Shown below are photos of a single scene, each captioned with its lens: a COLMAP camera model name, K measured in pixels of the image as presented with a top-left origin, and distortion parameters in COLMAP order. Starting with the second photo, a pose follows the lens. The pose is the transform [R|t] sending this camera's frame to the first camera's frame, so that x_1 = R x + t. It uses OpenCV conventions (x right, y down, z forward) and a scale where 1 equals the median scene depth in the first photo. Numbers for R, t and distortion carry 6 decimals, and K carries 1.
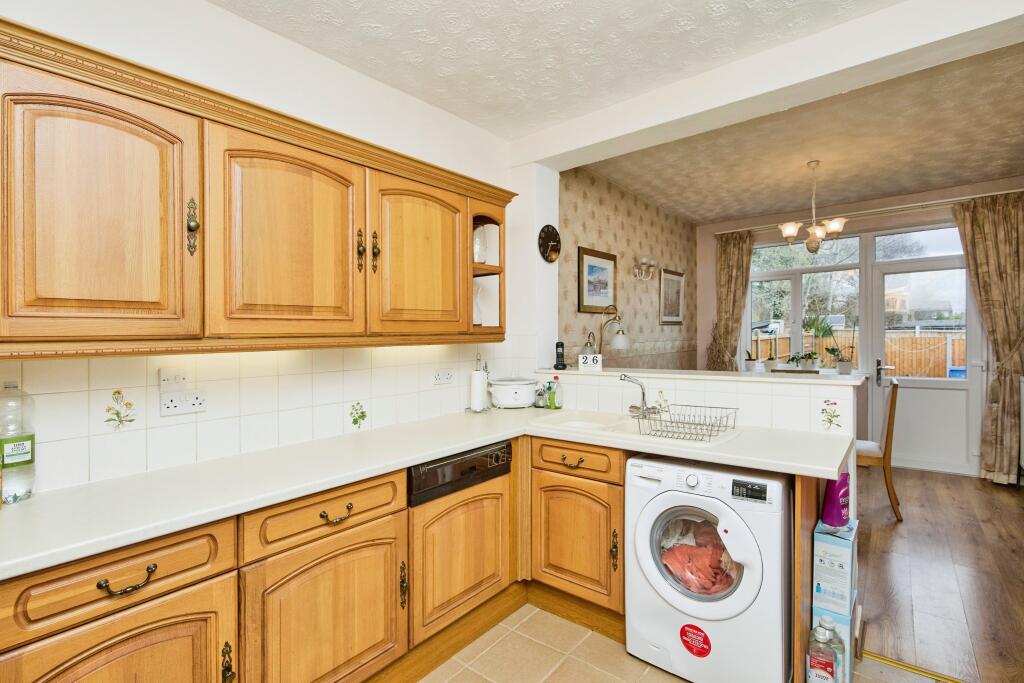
lens RADIAL K [[476.8, 0, 506.8], [0, 476.8, 346.4], [0, 0, 1]] dist [-0.002516, 0.000122]
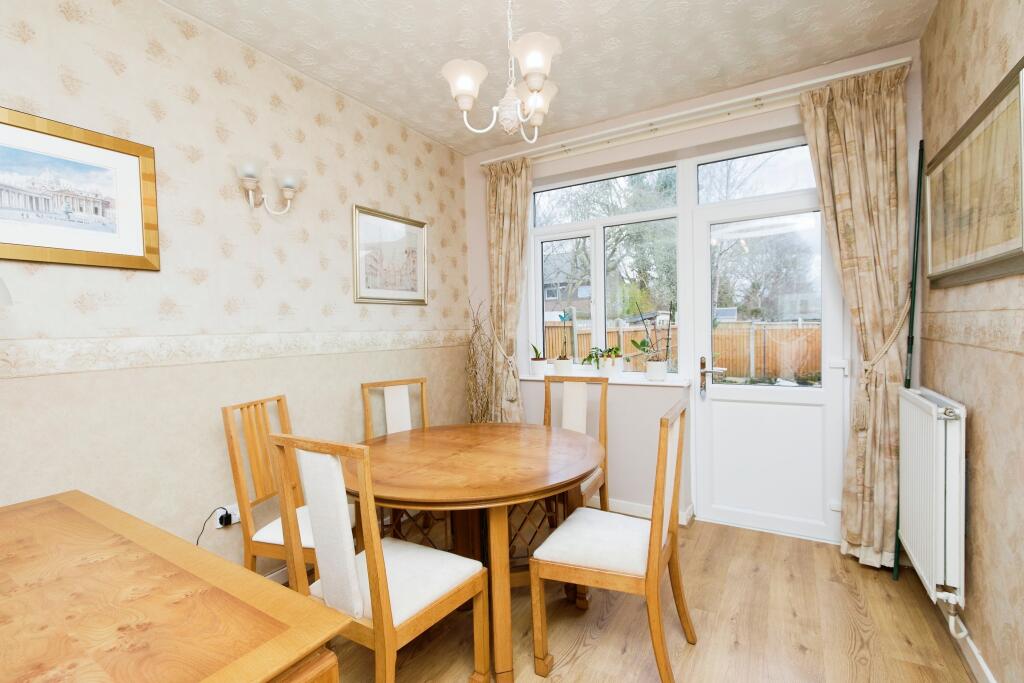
lens RADIAL K [[476.8, 0, 506.8], [0, 476.8, 346.4], [0, 0, 1]] dist [-0.002516, 0.000122]
pose [[0.988102, -0.011120, 0.153394, 0.498653], [0.009438, 0.999887, 0.011687, 0.002677], [-0.153507, -0.010100, 0.988096, 0.481442]]
